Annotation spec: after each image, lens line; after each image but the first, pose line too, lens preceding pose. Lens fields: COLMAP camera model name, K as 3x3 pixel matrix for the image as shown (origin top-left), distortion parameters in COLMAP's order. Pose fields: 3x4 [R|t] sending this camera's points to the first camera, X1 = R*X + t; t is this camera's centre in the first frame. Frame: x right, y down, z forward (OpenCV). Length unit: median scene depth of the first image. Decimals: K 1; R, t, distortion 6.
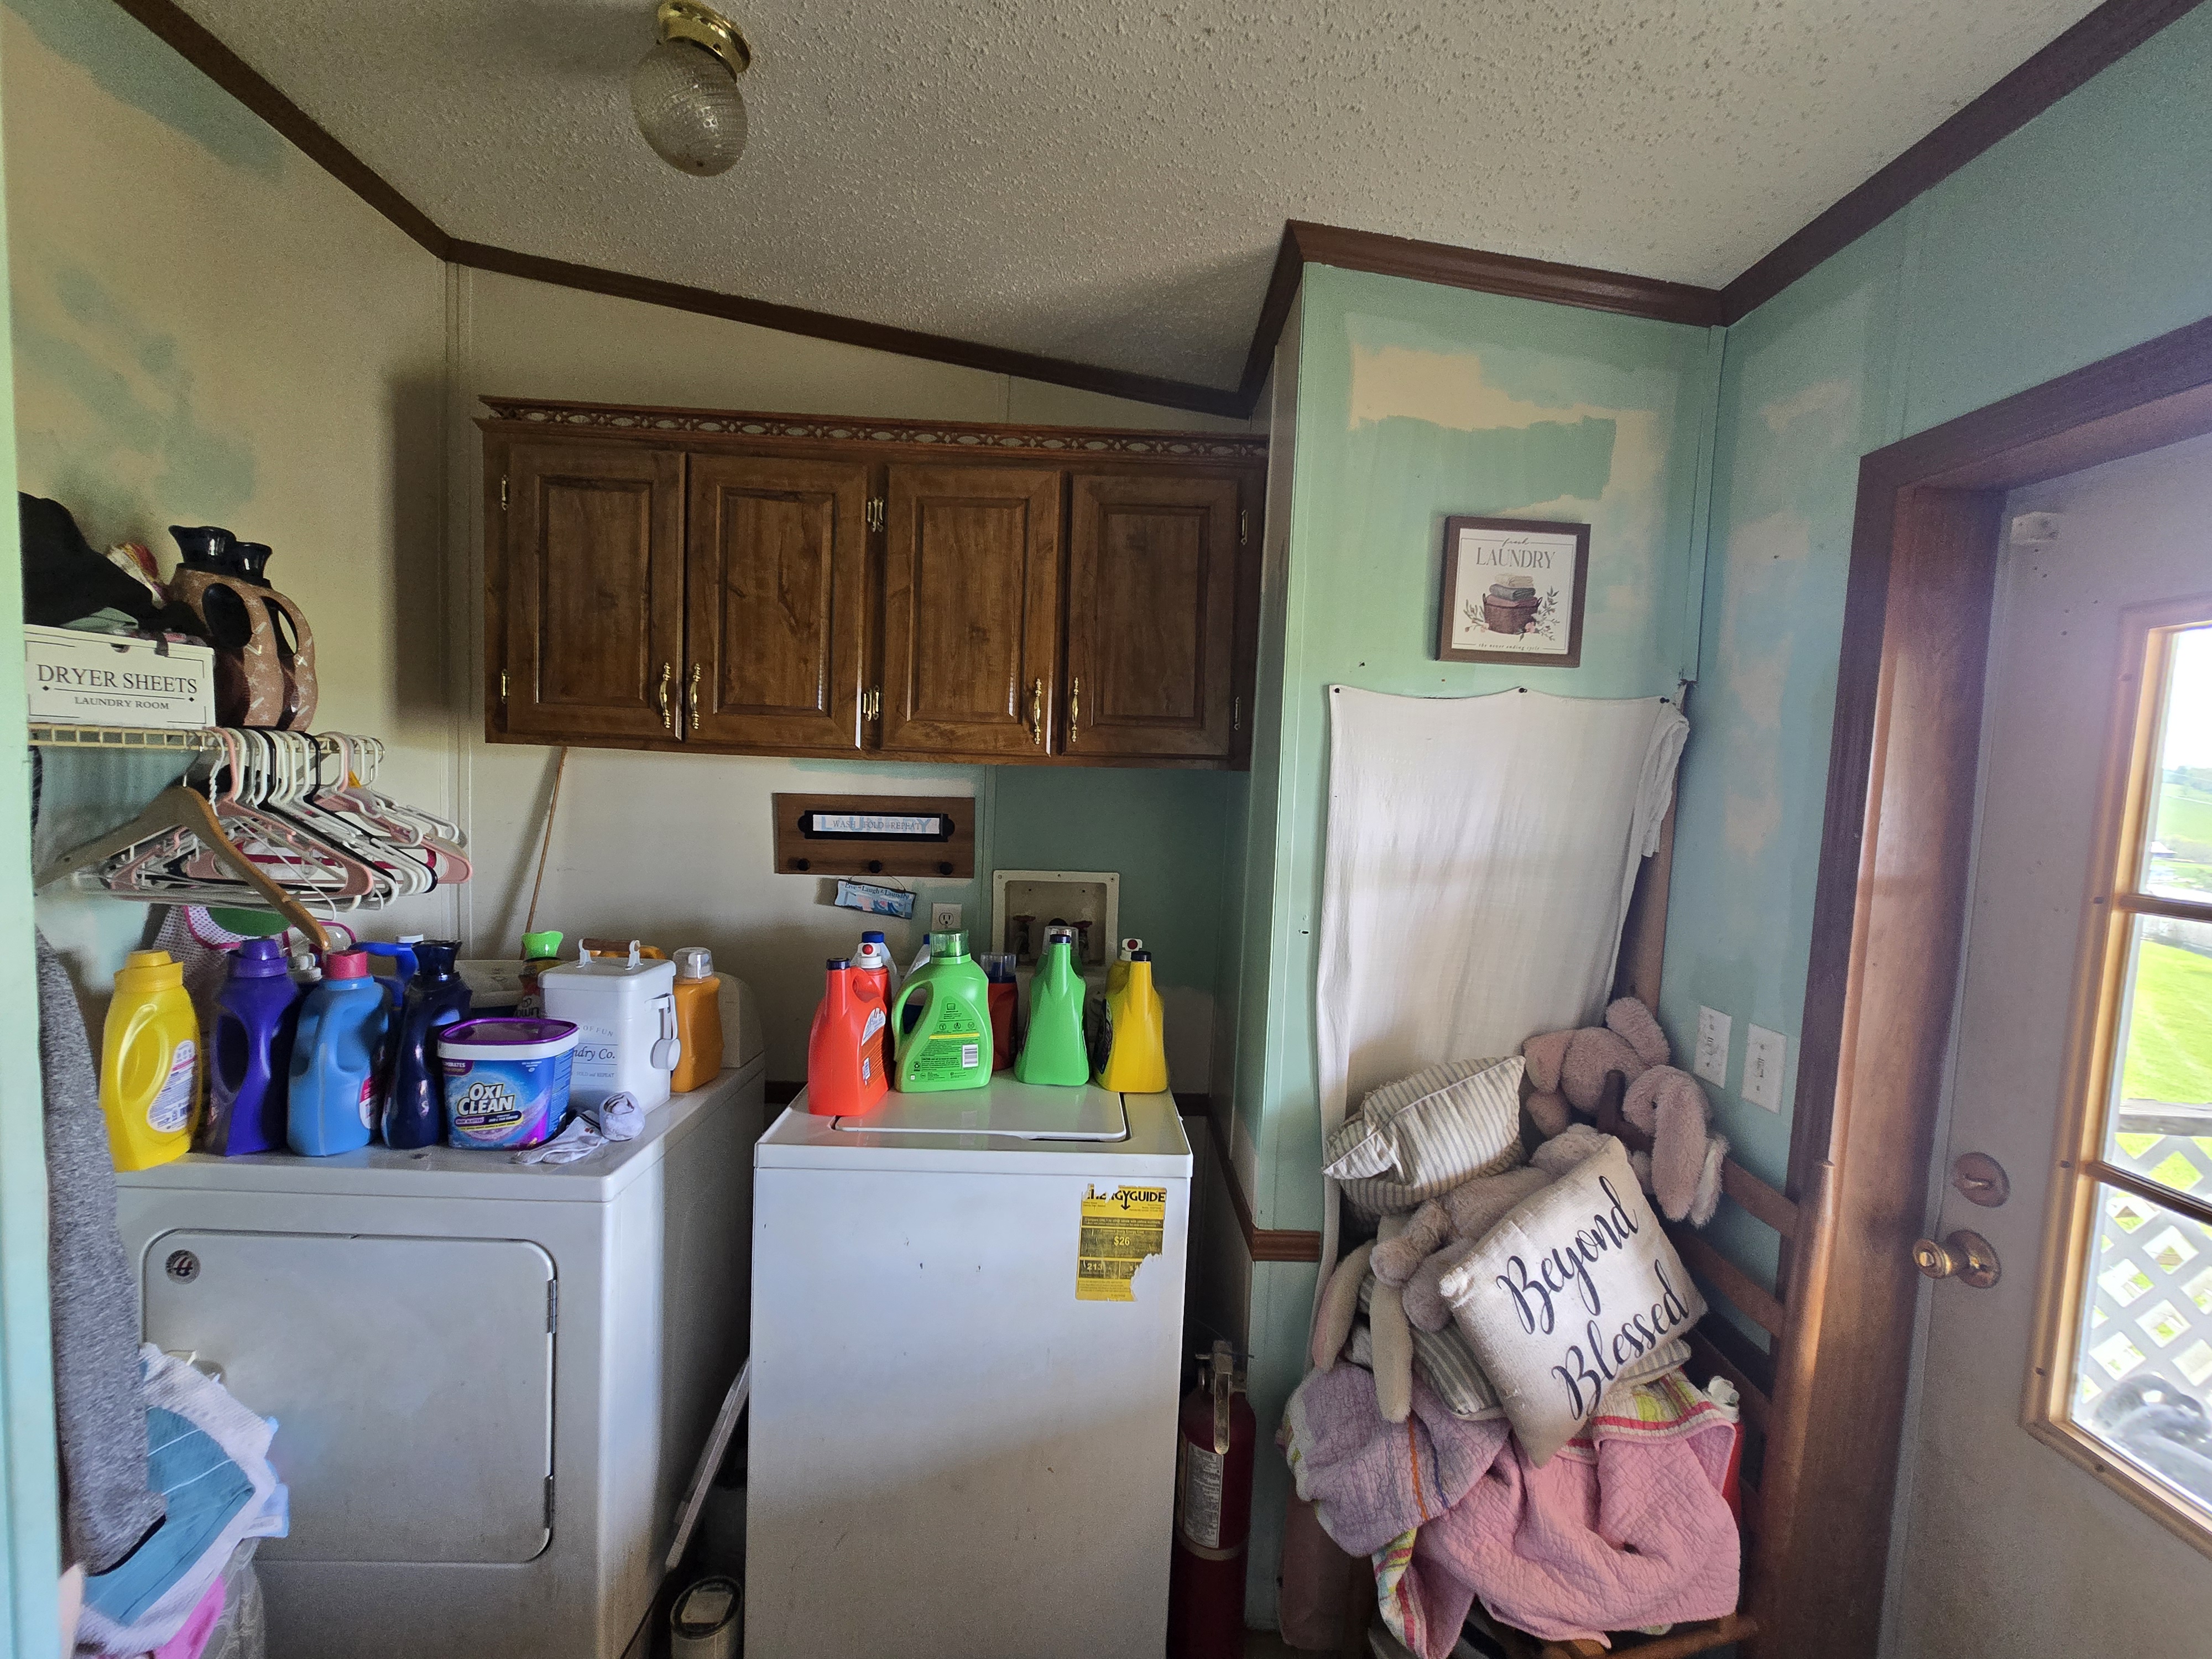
lens RADIAL K [[896.7, 0, 1114.2], [0, 896.7, 828.7], [0, 0, 1]] dist [-0.005454, 0.001016]
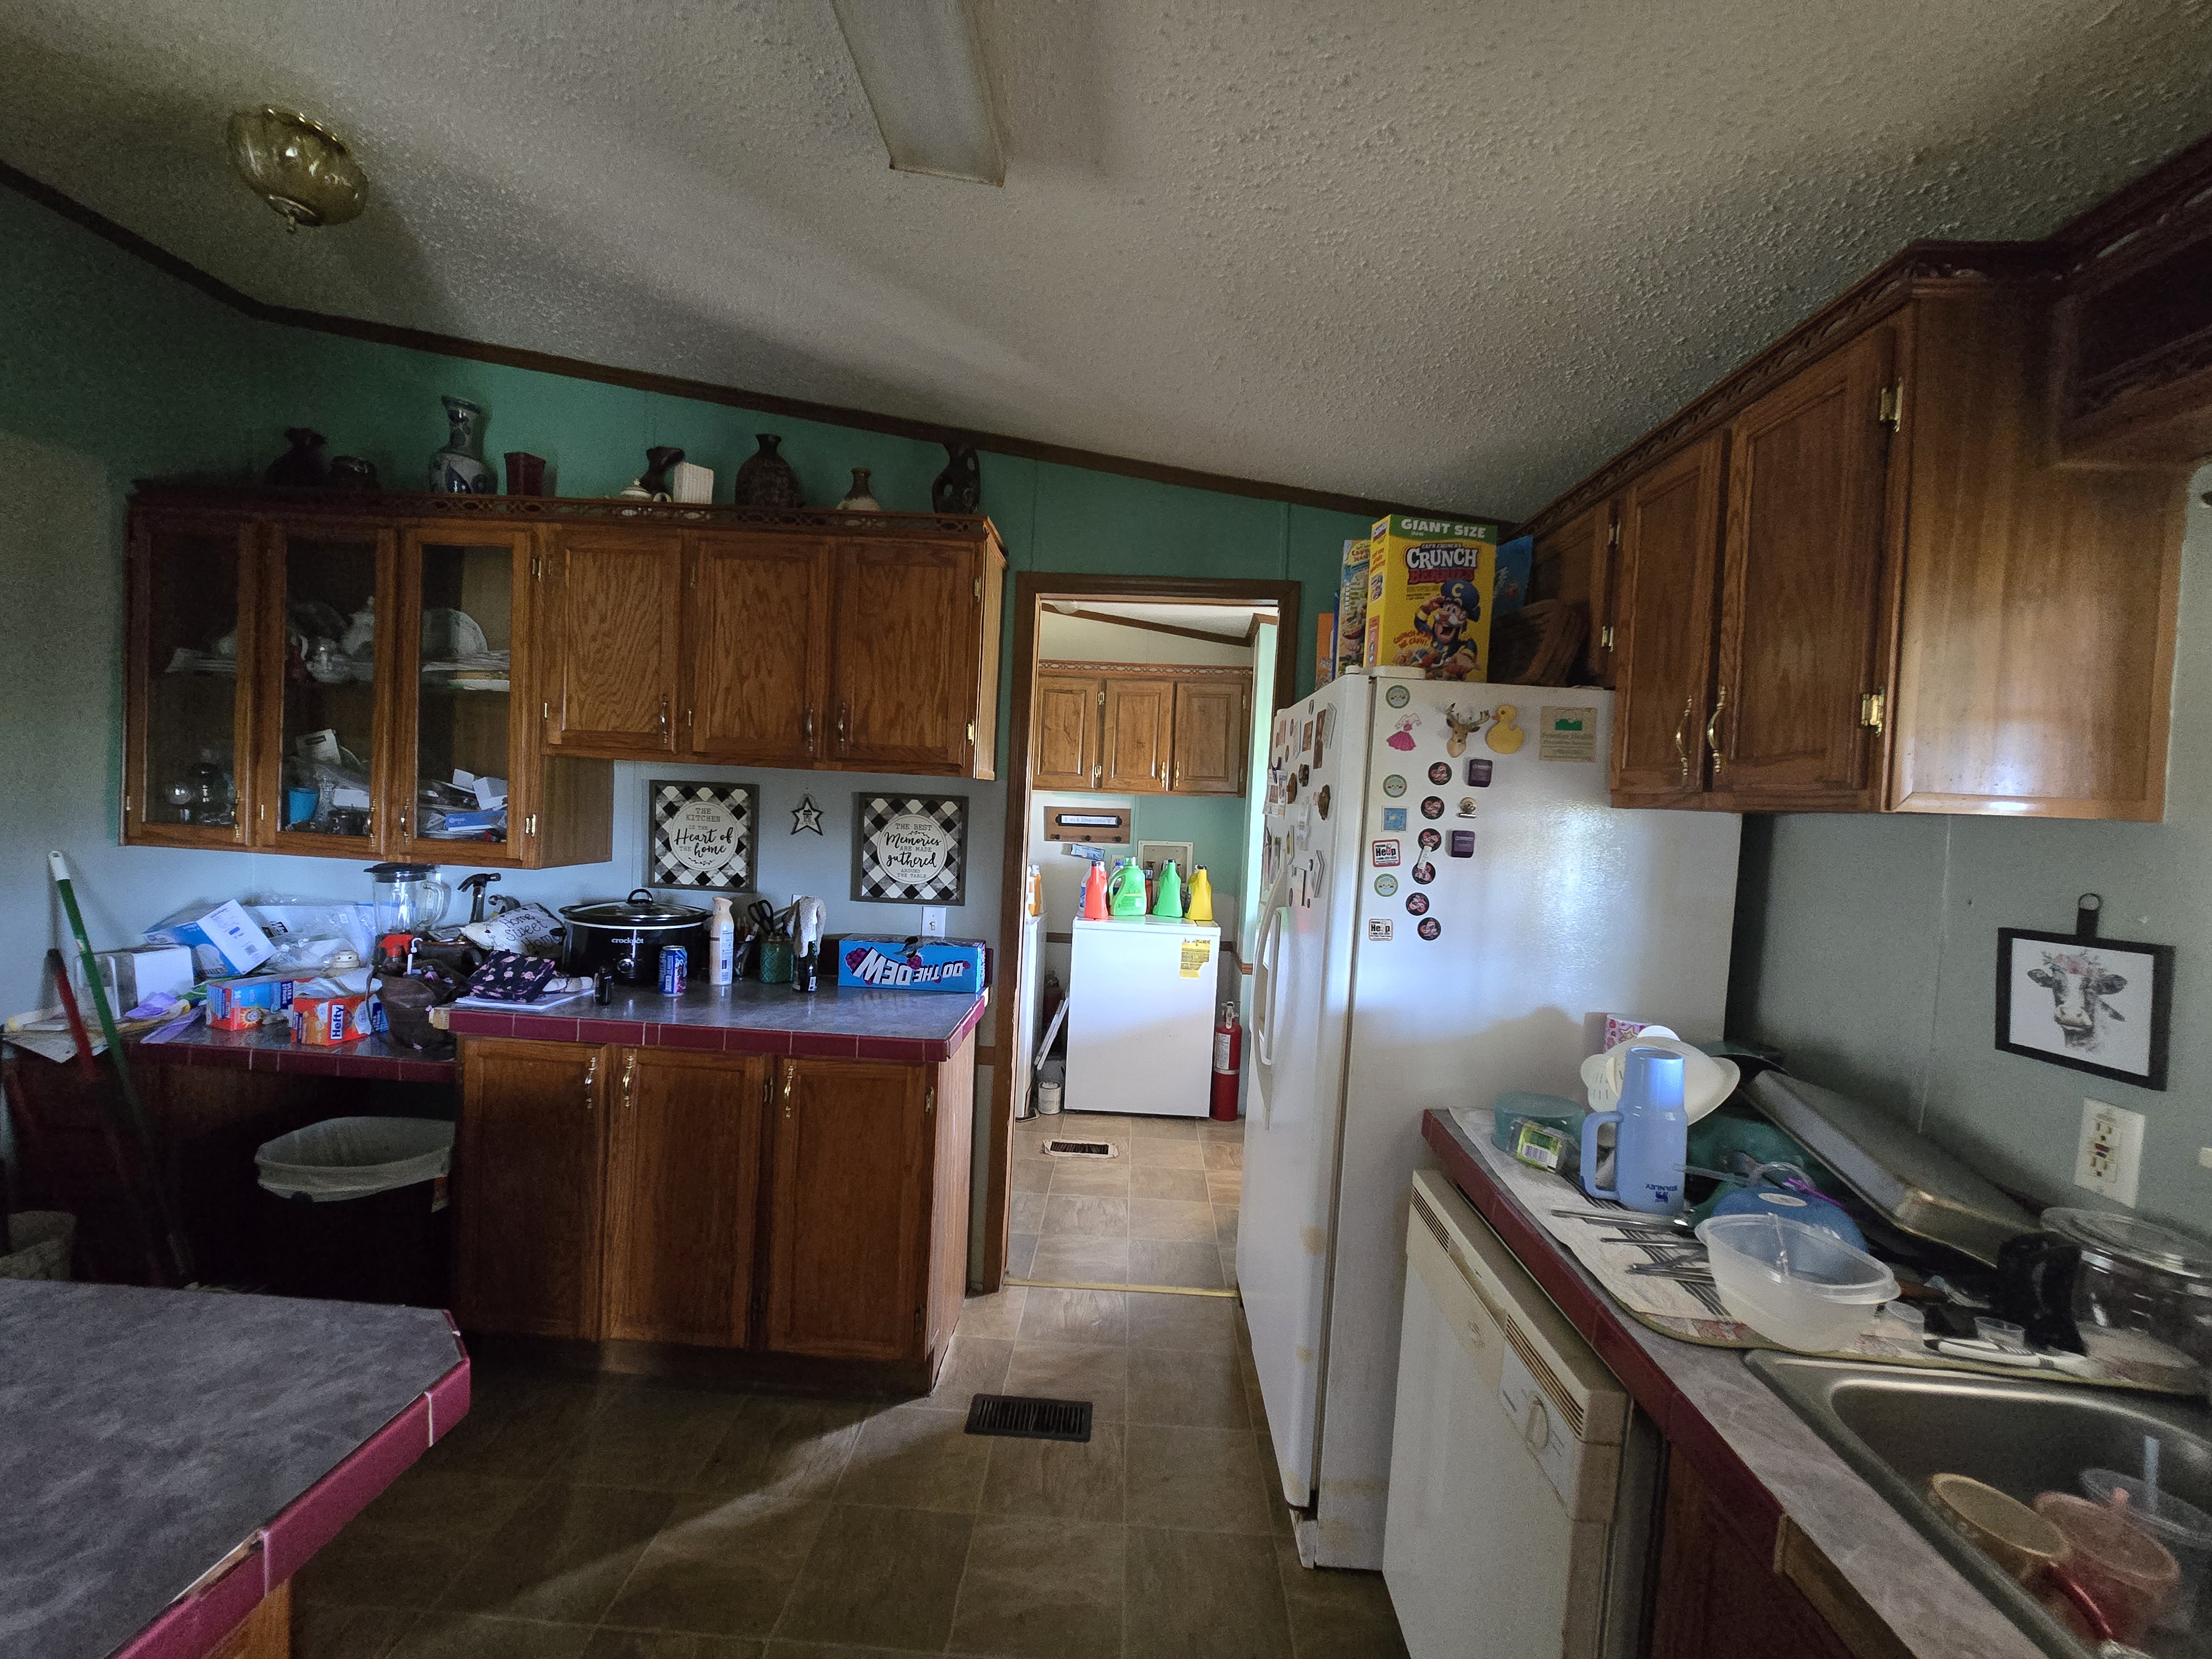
lens RADIAL K [[896.7, 0, 1114.2], [0, 896.7, 828.7], [0, 0, 1]] dist [-0.005454, 0.001016]
pose [[0.997522, 0.008340, -0.069859, -0.043701], [-0.010625, 0.999418, -0.032410, 0.110512], [0.069548, 0.033072, 0.997030, -1.575240]]
